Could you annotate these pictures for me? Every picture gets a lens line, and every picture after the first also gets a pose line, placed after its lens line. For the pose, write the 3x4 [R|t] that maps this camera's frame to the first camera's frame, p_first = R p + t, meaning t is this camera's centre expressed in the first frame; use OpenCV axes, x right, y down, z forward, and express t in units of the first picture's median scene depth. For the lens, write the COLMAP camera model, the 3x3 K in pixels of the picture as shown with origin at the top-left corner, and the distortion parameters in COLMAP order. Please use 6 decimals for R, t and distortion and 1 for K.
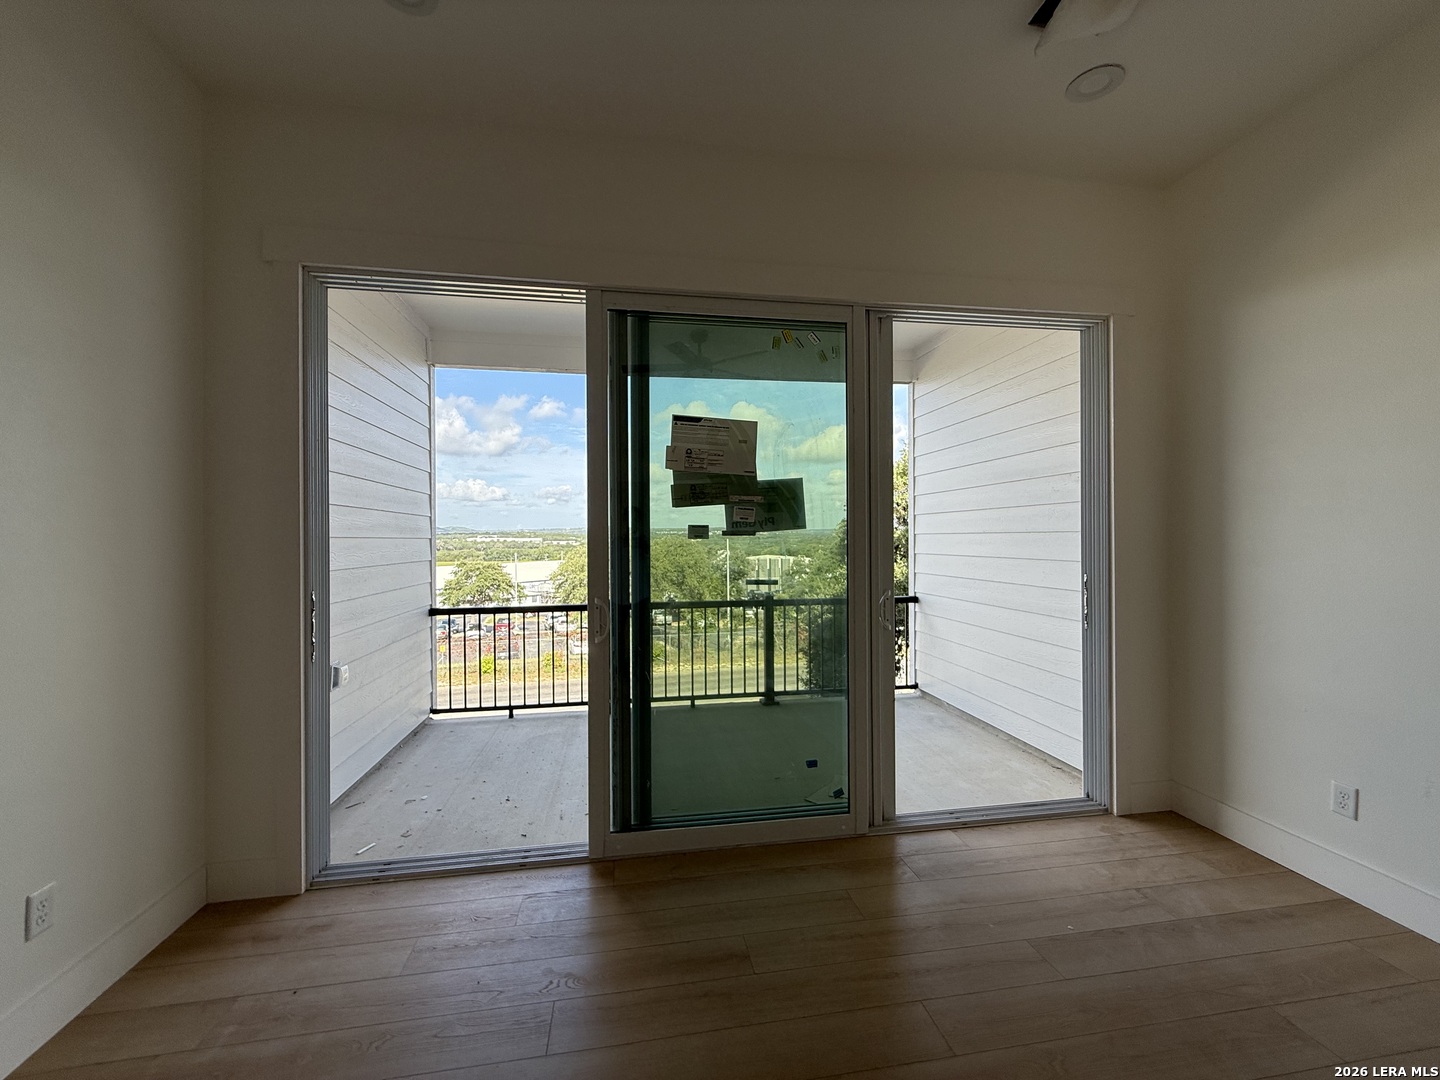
lens RADIAL K [[572.4, 0, 718.0], [0, 572.4, 537.8], [0, 0, 1]] dist [-0.001627, -0.000492]
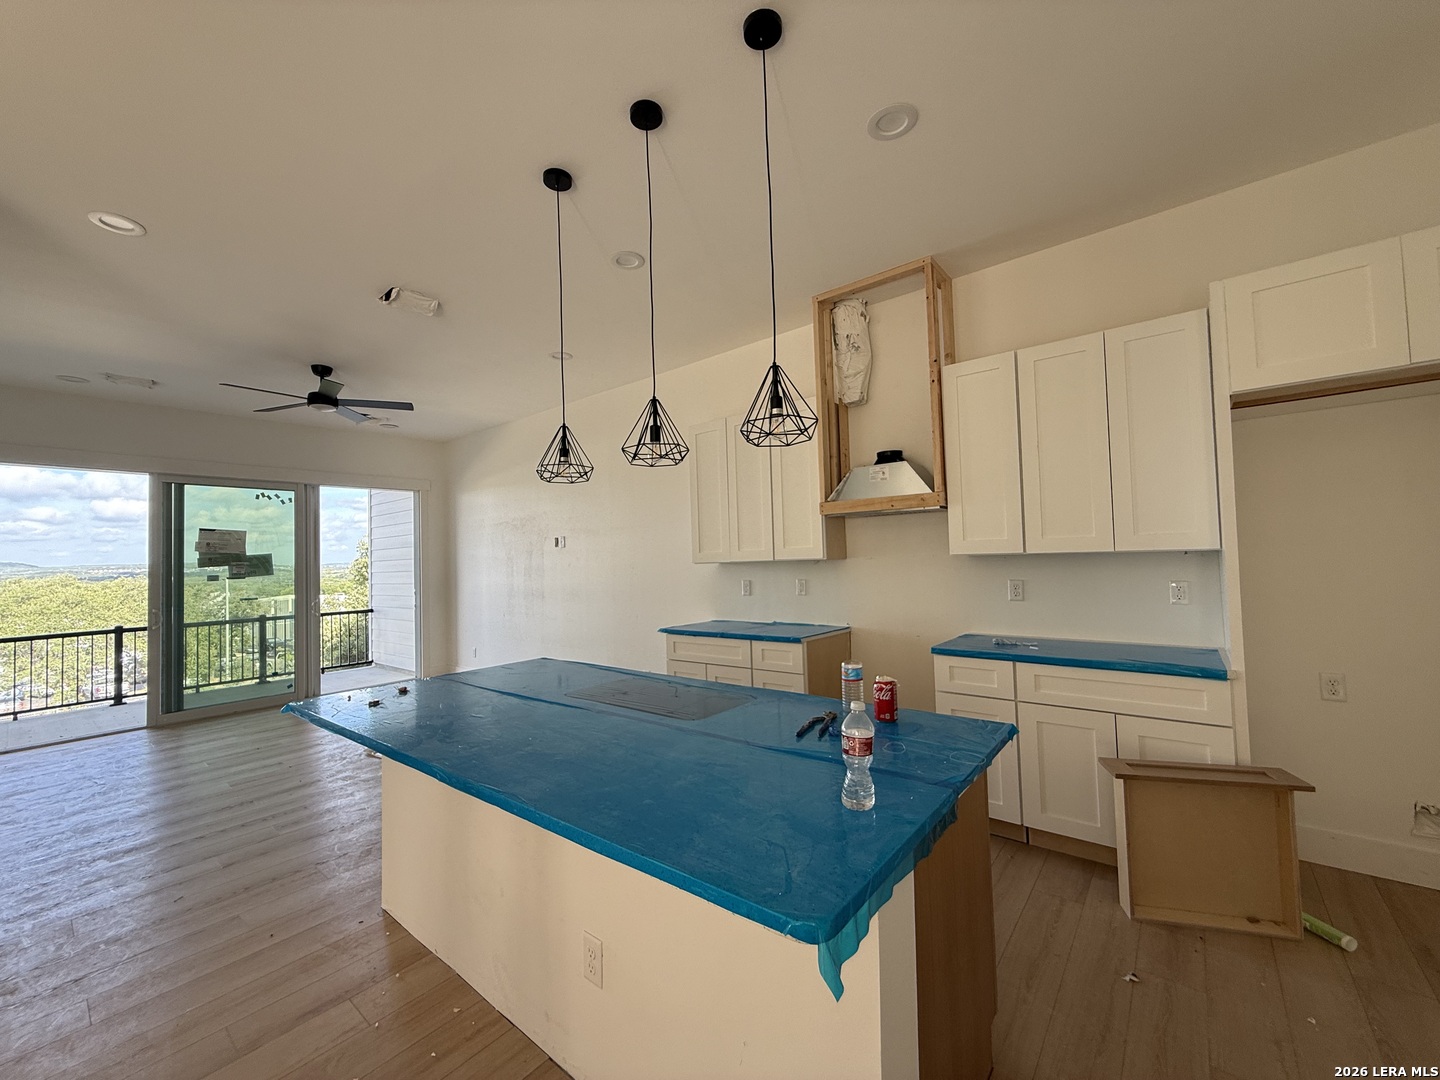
lens RADIAL K [[572.4, 0, 726.1], [0, 572.4, 537.6], [0, 0, 1]] dist [-0.001627, -0.000492]
pose [[0.741917, 0.007667, 0.670448, -0.043654], [0.028265, 0.998688, -0.042698, -0.016132], [-0.669896, 0.050629, 0.740727, -2.019728]]
